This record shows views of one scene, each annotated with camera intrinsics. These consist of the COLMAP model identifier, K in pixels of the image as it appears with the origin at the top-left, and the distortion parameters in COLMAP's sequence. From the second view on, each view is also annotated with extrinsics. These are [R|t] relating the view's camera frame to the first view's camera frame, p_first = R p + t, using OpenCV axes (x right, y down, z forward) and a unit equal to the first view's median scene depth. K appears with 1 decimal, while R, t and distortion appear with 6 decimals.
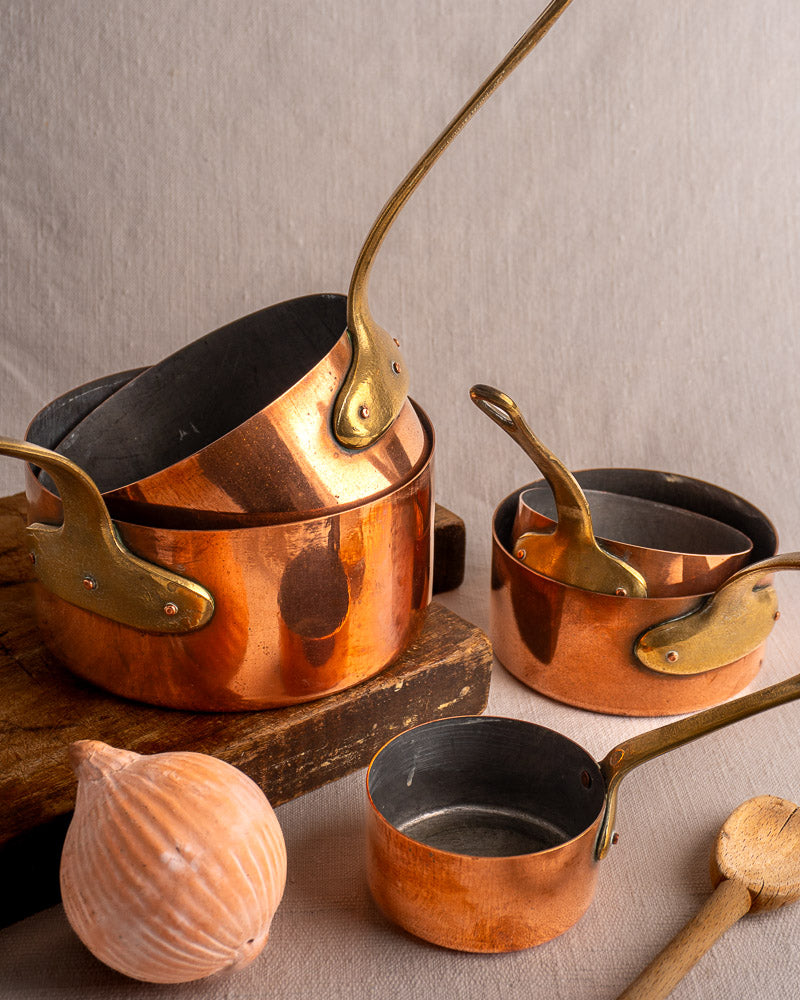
lens RADIAL K [[2075.1, 0, 400.9], [0, 2075.1, 498.8], [0, 0, 1]] dist [0.004324, 0.000000]
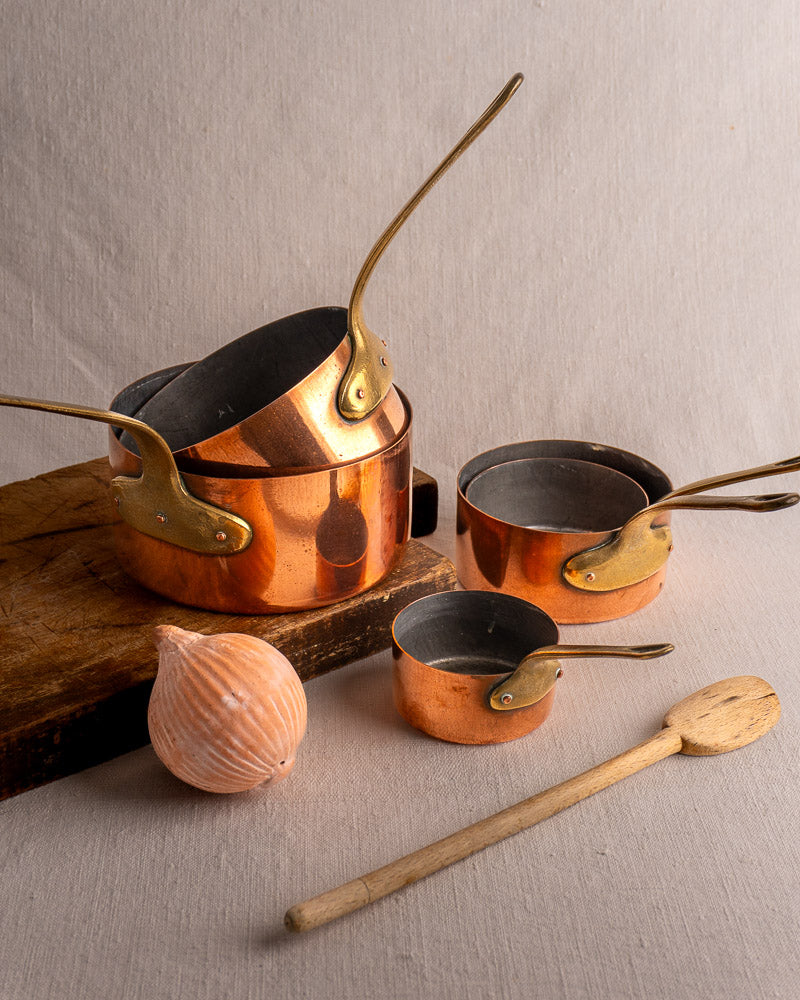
lens RADIAL K [[2078.8, 0, 404.1], [0, 2078.8, 496.0], [0, 0, 1]] dist [-0.038408, 0.000000]
pose [[0.999975, -0.002024, 0.006722, 0.001217], [0.002034, 0.999997, -0.001454, 0.019336], [-0.006719, 0.001468, 0.999976, -0.260895]]
